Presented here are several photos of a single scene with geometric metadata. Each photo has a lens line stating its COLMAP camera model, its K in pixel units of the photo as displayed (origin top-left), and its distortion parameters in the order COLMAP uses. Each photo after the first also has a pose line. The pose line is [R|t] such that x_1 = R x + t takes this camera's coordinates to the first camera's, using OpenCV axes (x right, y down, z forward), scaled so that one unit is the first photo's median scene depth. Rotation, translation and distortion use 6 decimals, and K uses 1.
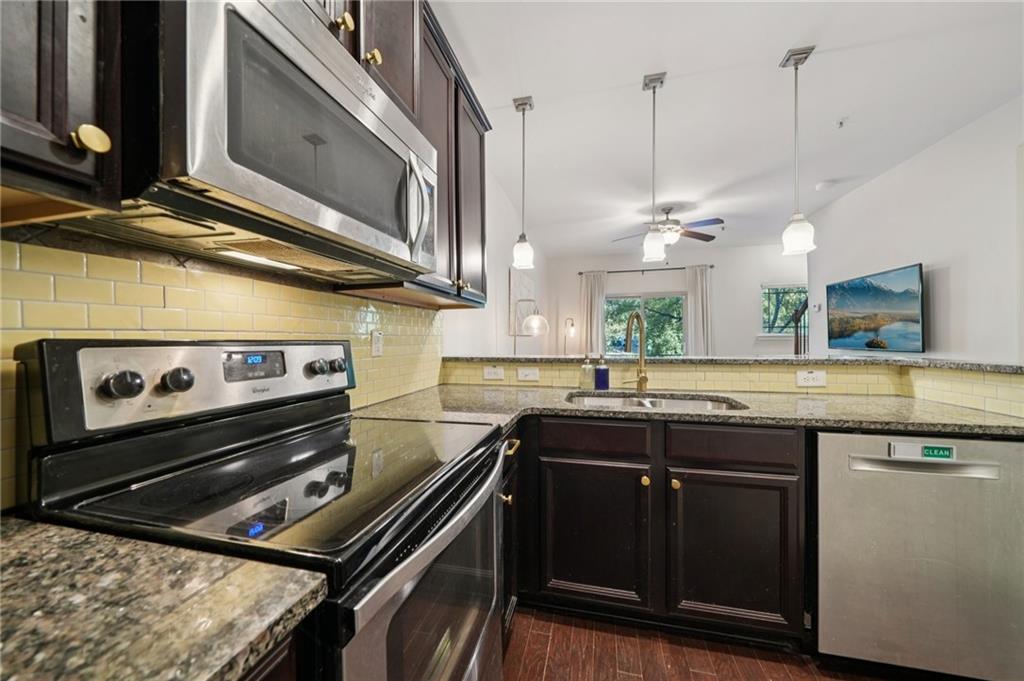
lens RADIAL K [[355.9, 0, 508.4], [0, 355.9, 335.7], [0, 0, 1]] dist [-0.002644, -0.000055]
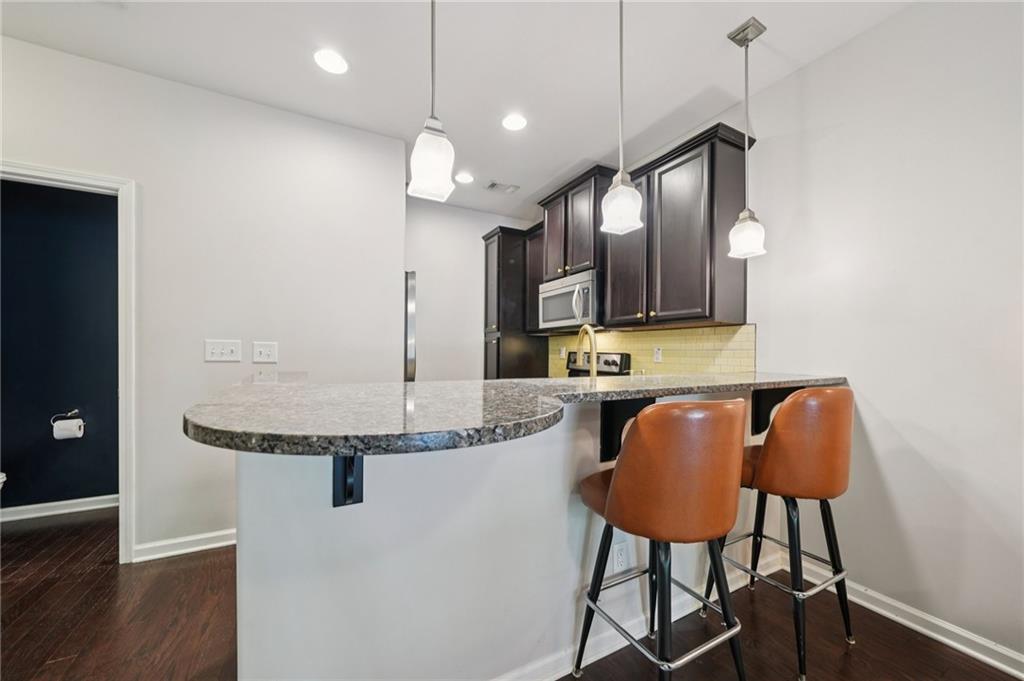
lens RADIAL K [[375.7, 0, 516.8], [0, 375.7, 353.4], [0, 0, 1]] dist [-0.002073, -0.000085]
pose [[-0.724860, 0.007498, -0.688856, 0.587663], [0.007776, 0.999966, 0.002702, 0.002033], [0.688853, -0.003398, -0.724893, 0.799785]]
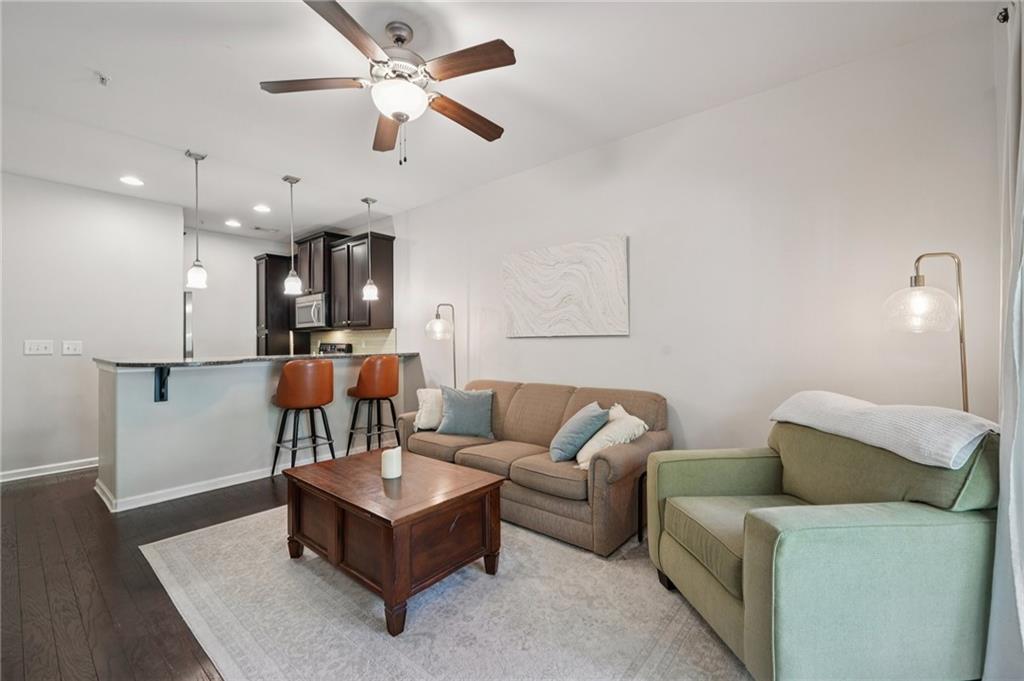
lens RADIAL K [[428.0, 0, 519.9], [0, 428.0, 336.0], [0, 0, 1]] dist [0.000354, 0.000163]
pose [[-0.415378, 0.002858, -0.909645, 0.998327], [0.024494, 0.999668, -0.008044, 0.005803], [0.909319, -0.025622, -0.415310, 1.583030]]
